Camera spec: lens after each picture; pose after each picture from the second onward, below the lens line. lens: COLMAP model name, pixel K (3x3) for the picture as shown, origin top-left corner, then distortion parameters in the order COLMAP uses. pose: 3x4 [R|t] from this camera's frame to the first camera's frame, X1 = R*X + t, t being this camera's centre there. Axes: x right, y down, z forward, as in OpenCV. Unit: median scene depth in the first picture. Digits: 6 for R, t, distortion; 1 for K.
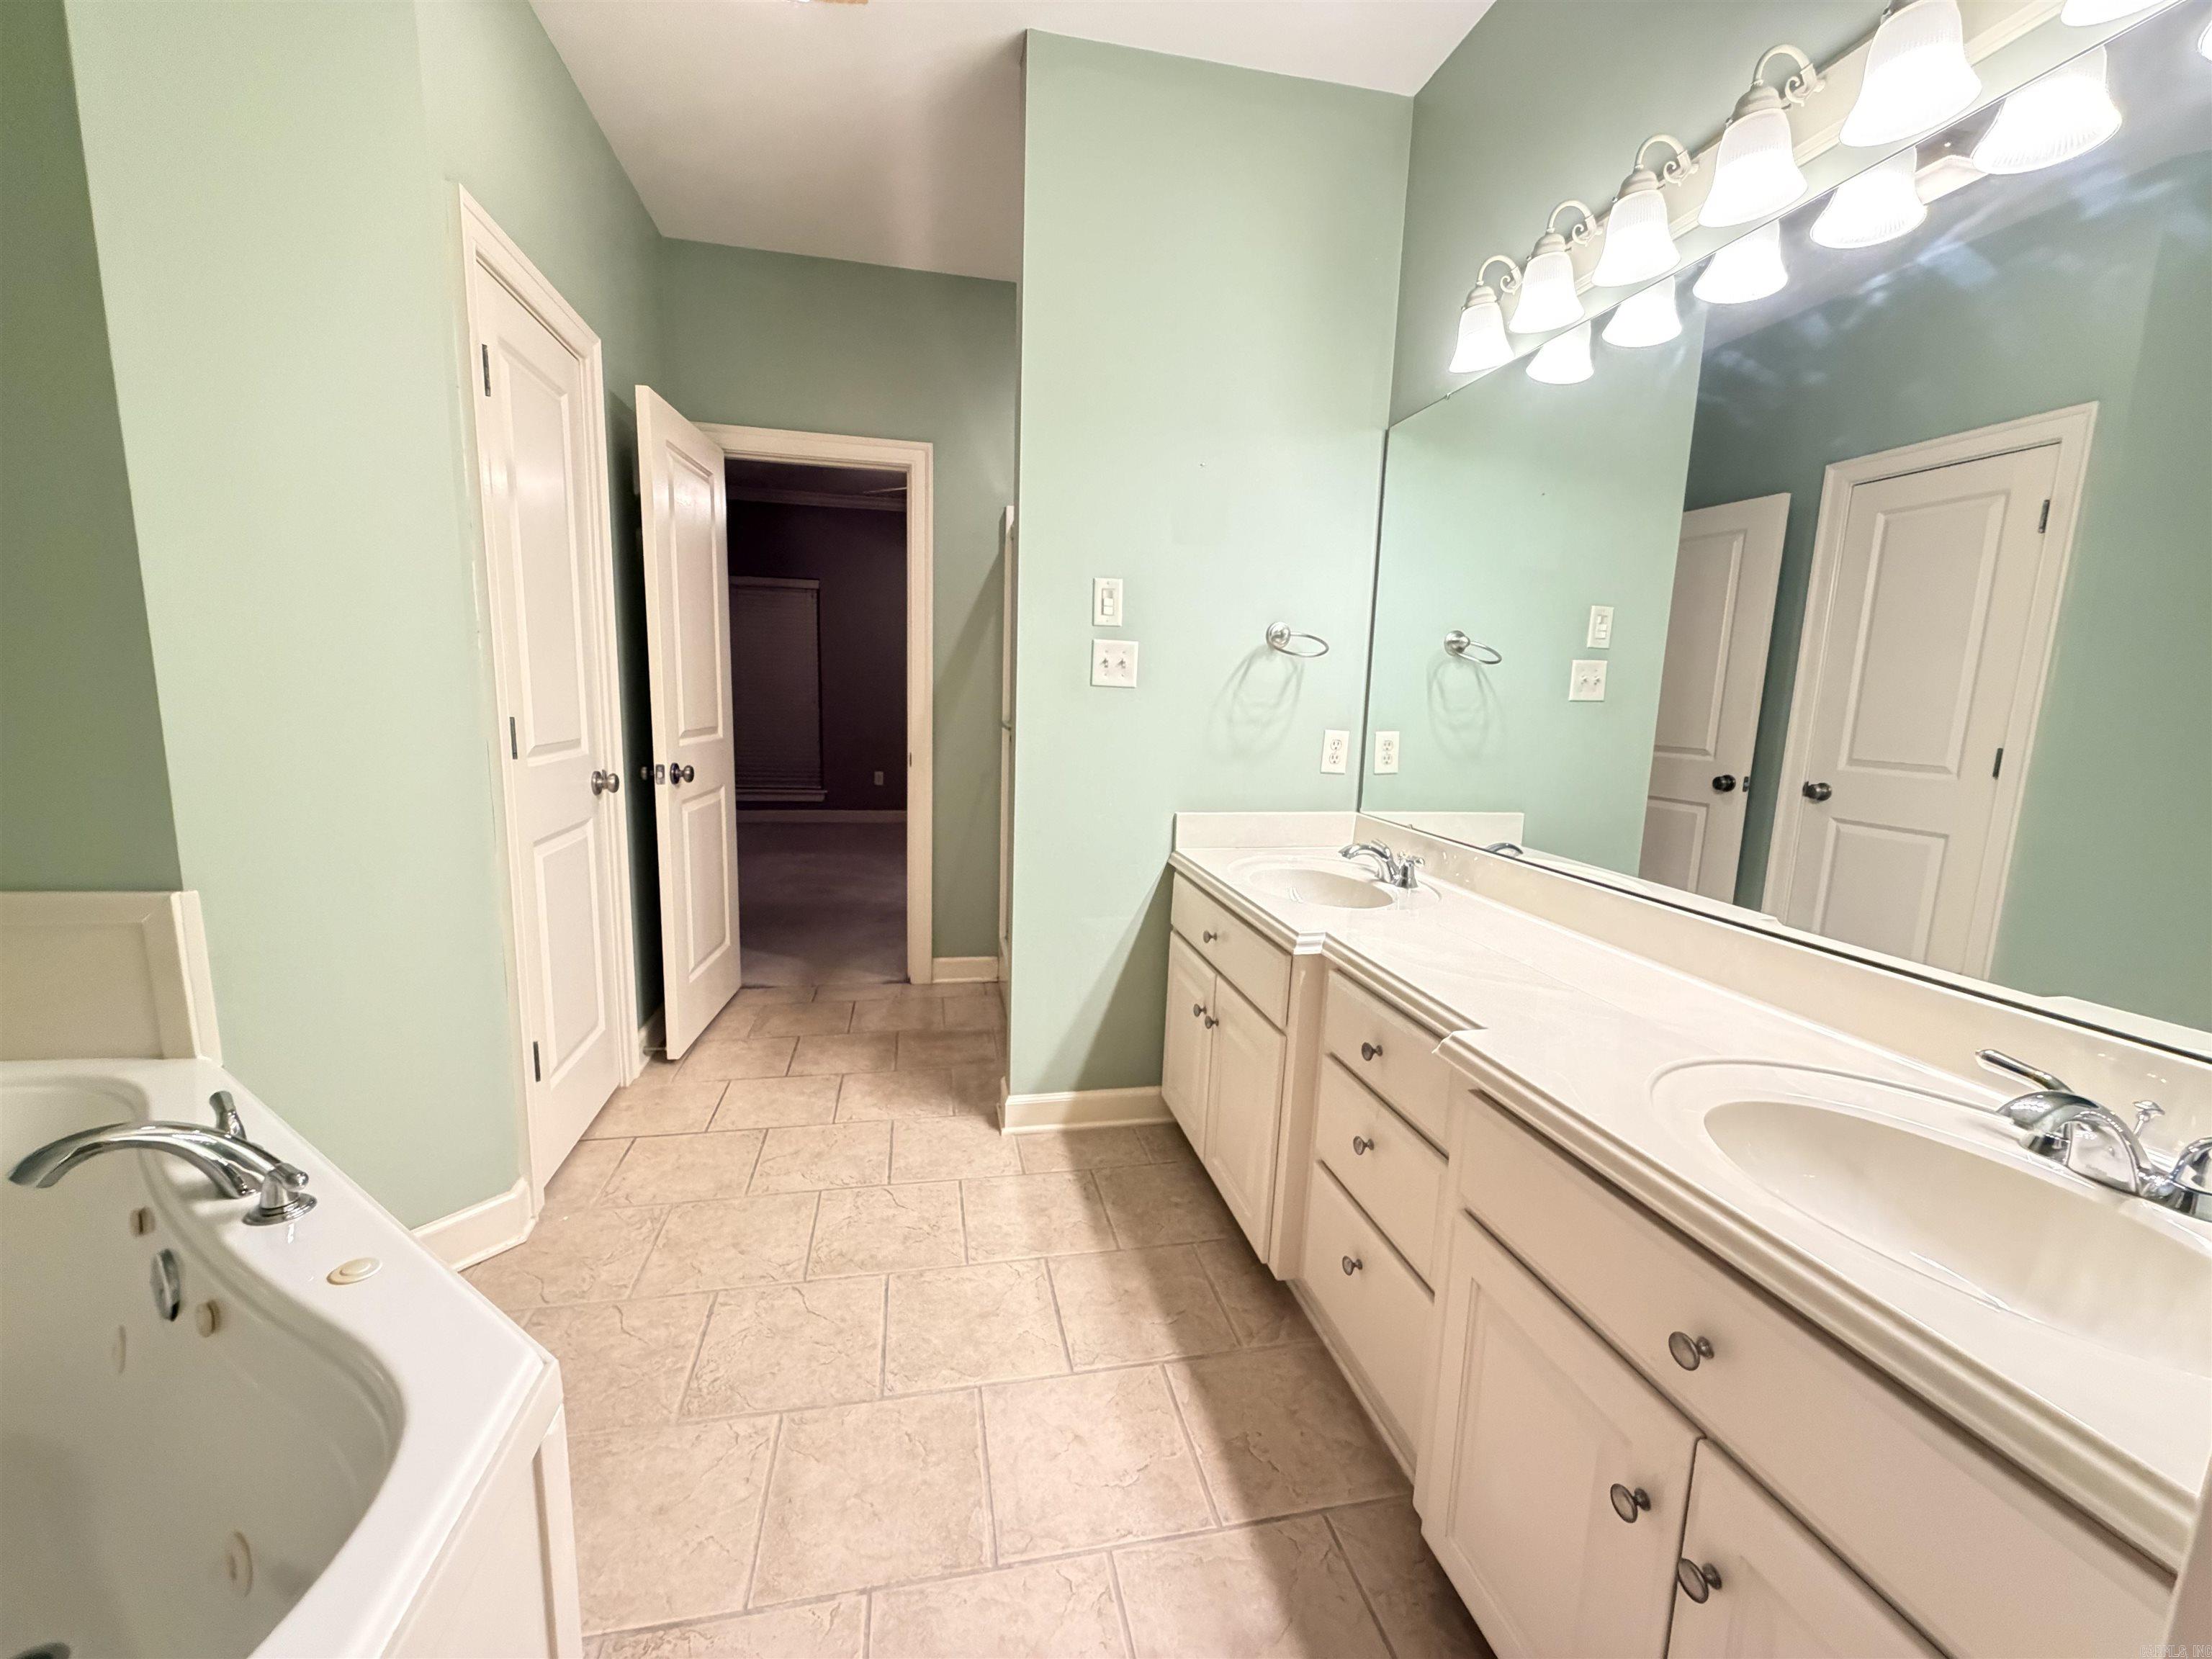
lens RADIAL K [[894.0, 0, 1111.9], [0, 894.0, 827.6], [0, 0, 1]] dist [-0.000052, 0.001066]
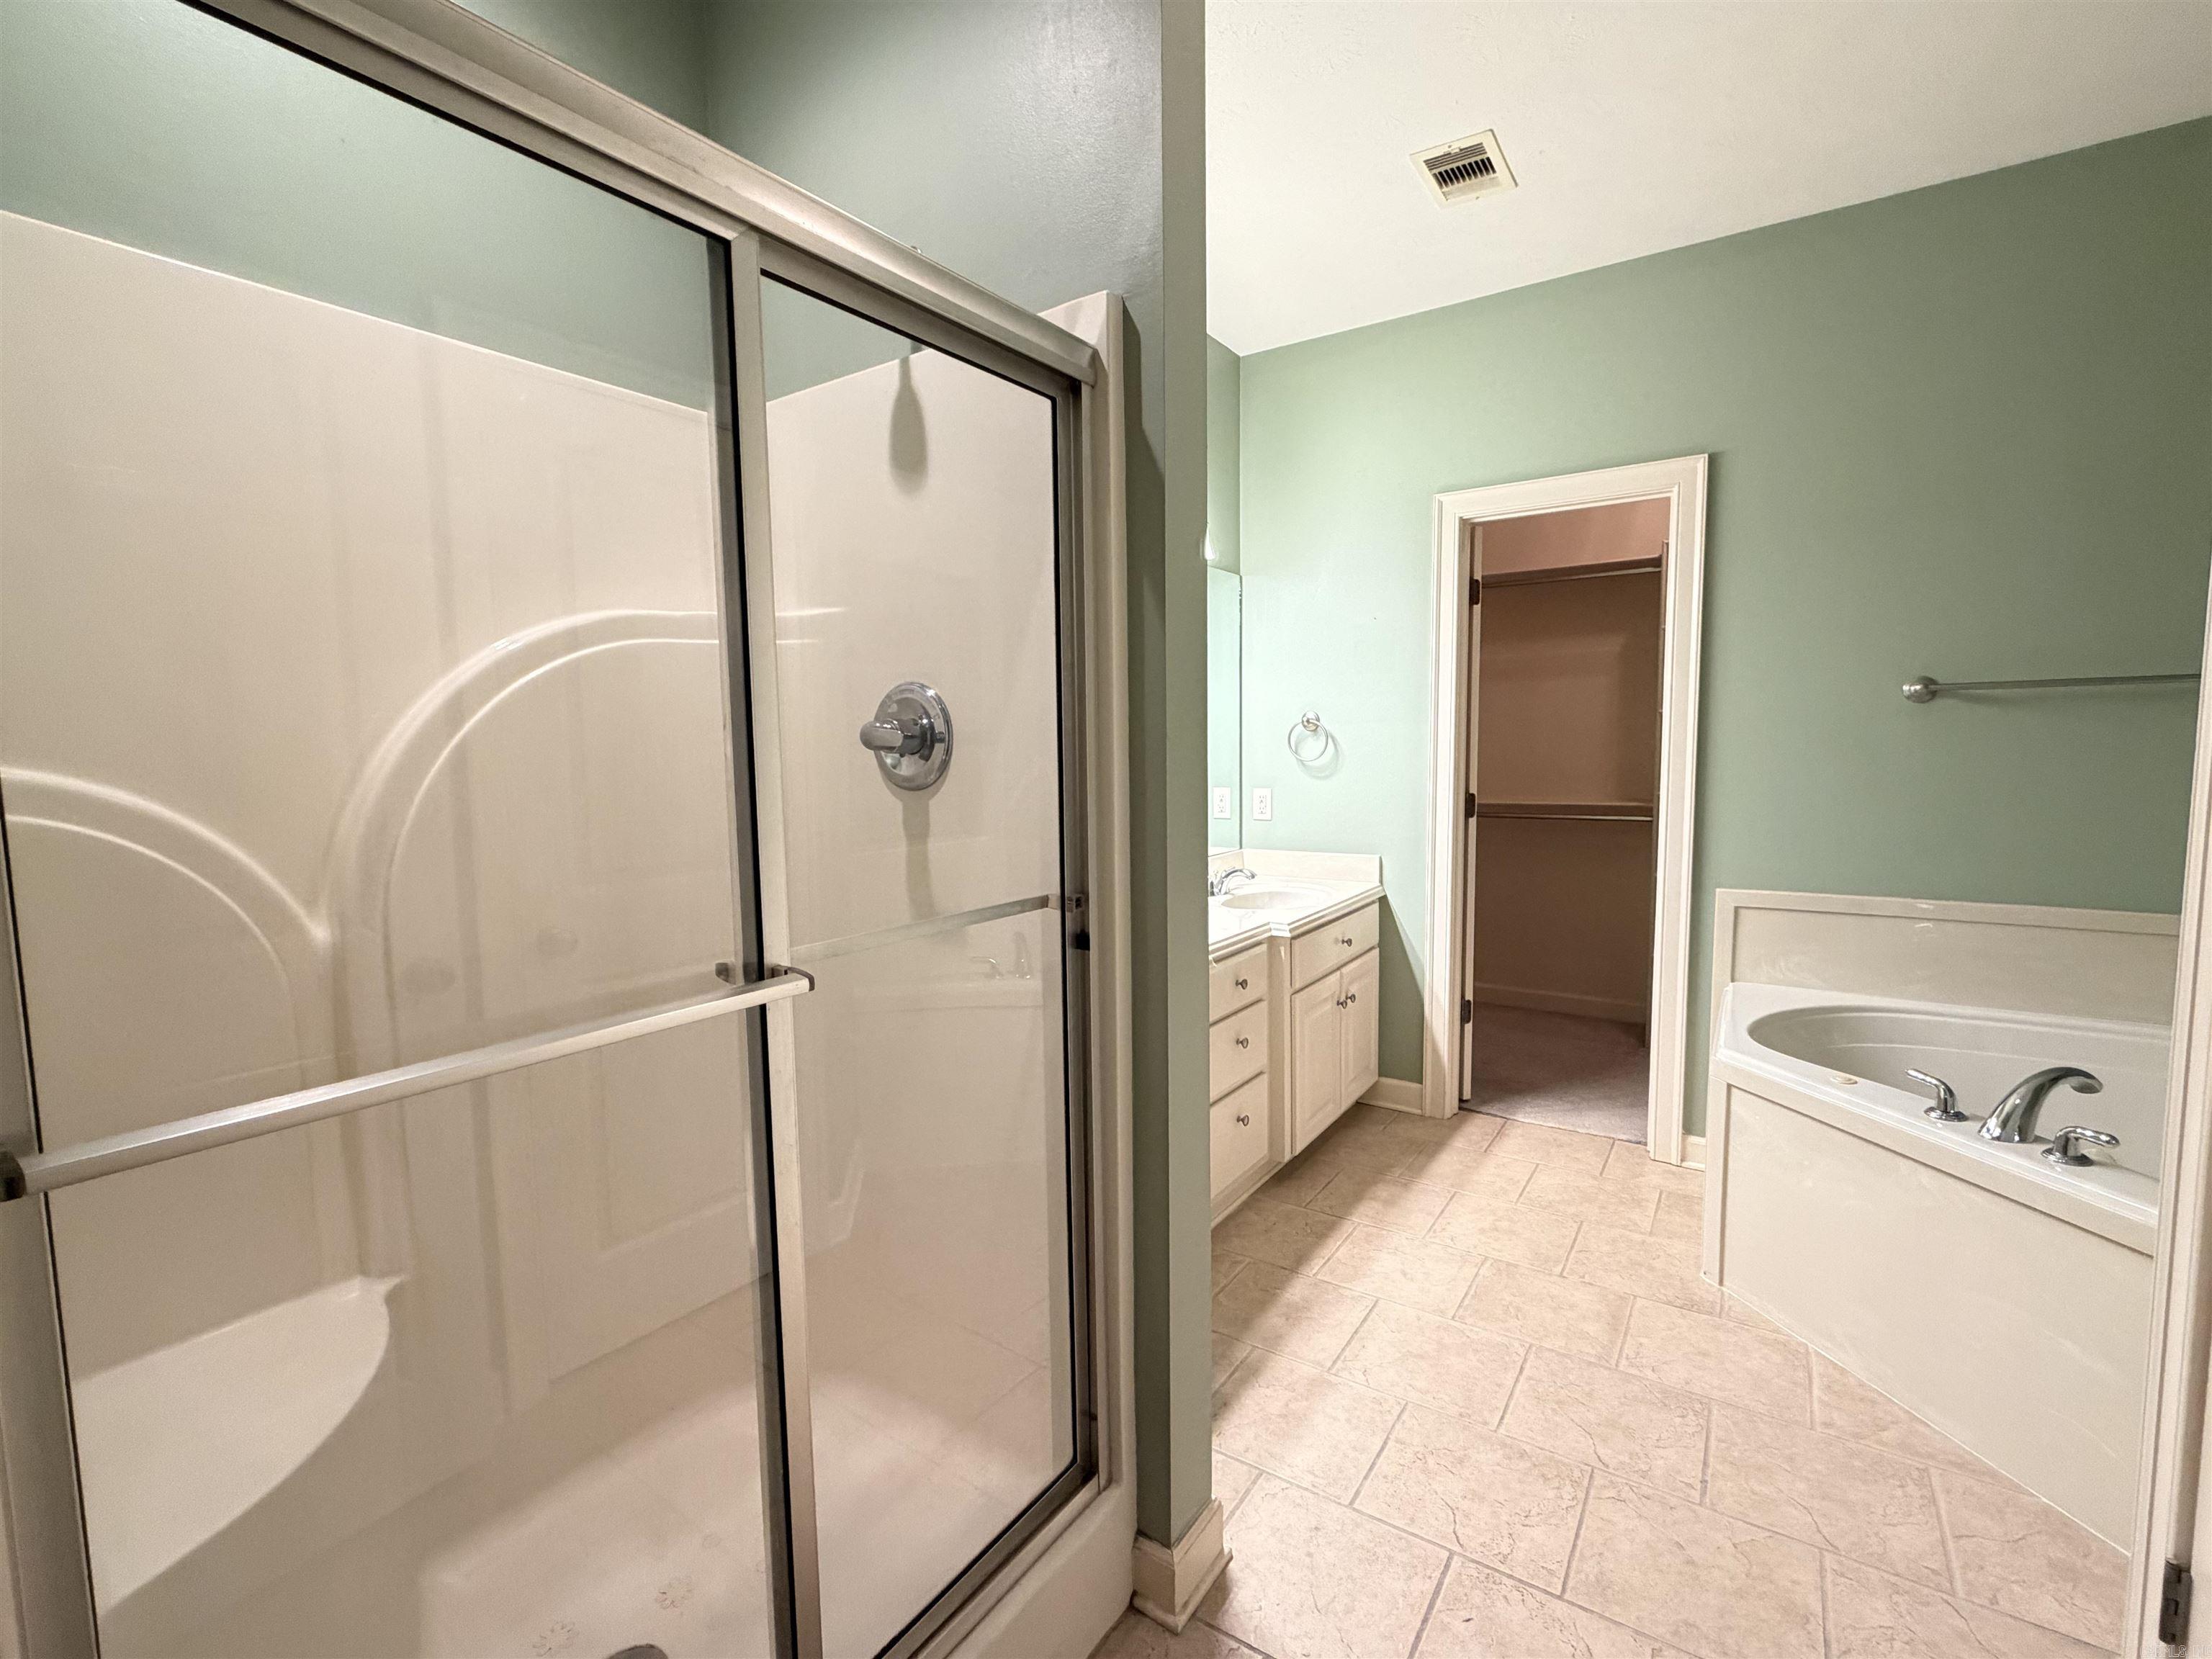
lens RADIAL K [[980.6, 0, 1117.2], [0, 980.6, 832.8], [0, 0, 1]] dist [-0.001294, -0.000234]
pose [[-0.698435, -0.079894, 0.711200, -0.639027], [0.105540, 0.971386, 0.212768, -0.335772], [-0.707849, 0.223665, -0.670018, 1.802180]]
